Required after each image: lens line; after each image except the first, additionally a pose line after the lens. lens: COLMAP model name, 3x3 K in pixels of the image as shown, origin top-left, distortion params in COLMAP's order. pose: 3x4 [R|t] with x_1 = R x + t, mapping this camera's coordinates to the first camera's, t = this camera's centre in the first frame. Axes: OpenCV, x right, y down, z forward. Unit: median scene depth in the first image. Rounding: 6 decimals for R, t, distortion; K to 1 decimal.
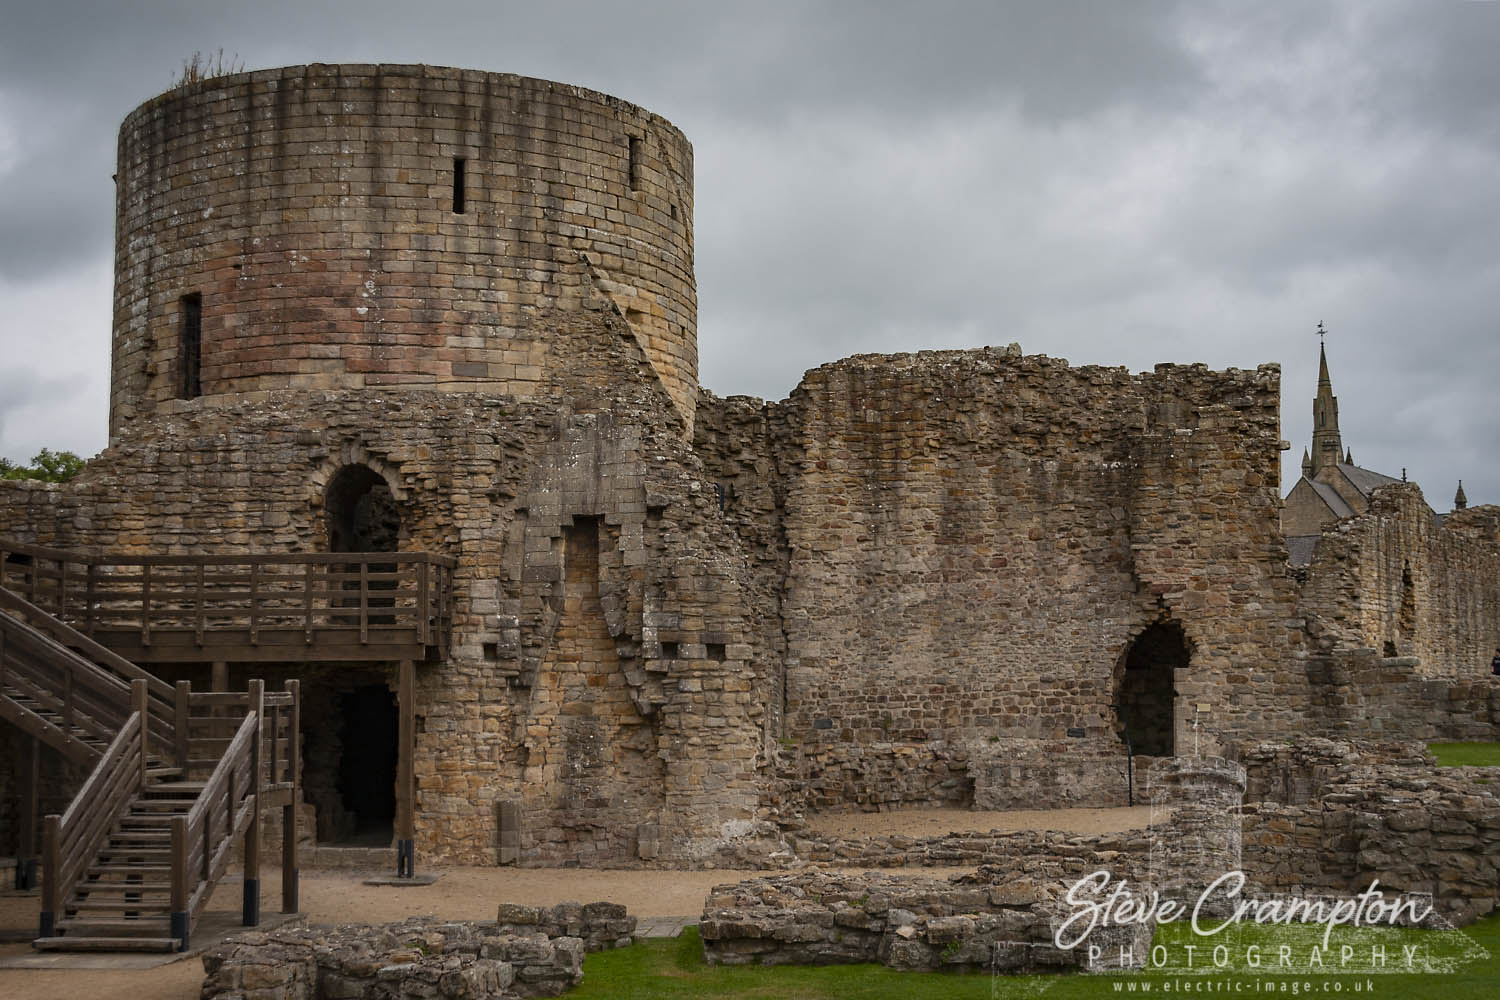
lens RADIAL K [[2051.2, 0, 750.0], [0, 2051.2, 500.0], [0, 0, 1]] dist [-0.026751, -0.051692]
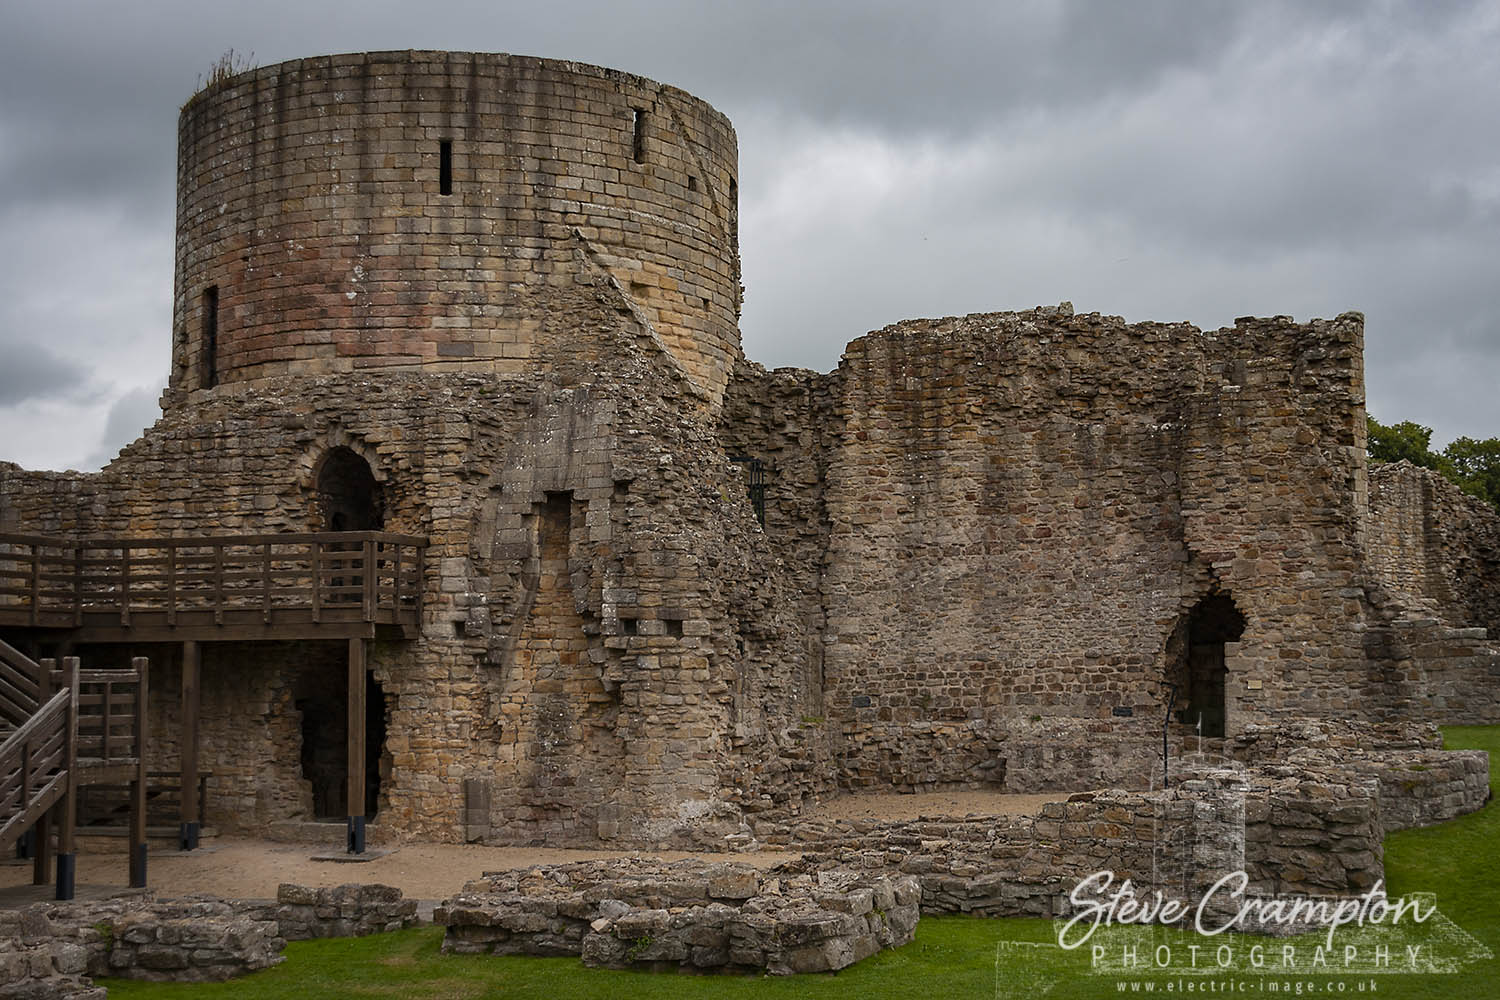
lens RADIAL K [[1964.1, 0, 750.0], [0, 1964.1, 500.0], [0, 0, 1]] dist [-0.038699, -0.034160]
pose [[0.975472, -0.021902, -0.219031, 0.209102], [0.023171, 0.999726, 0.003225, 0.010238], [0.218900, -0.008221, 0.975713, 0.090738]]
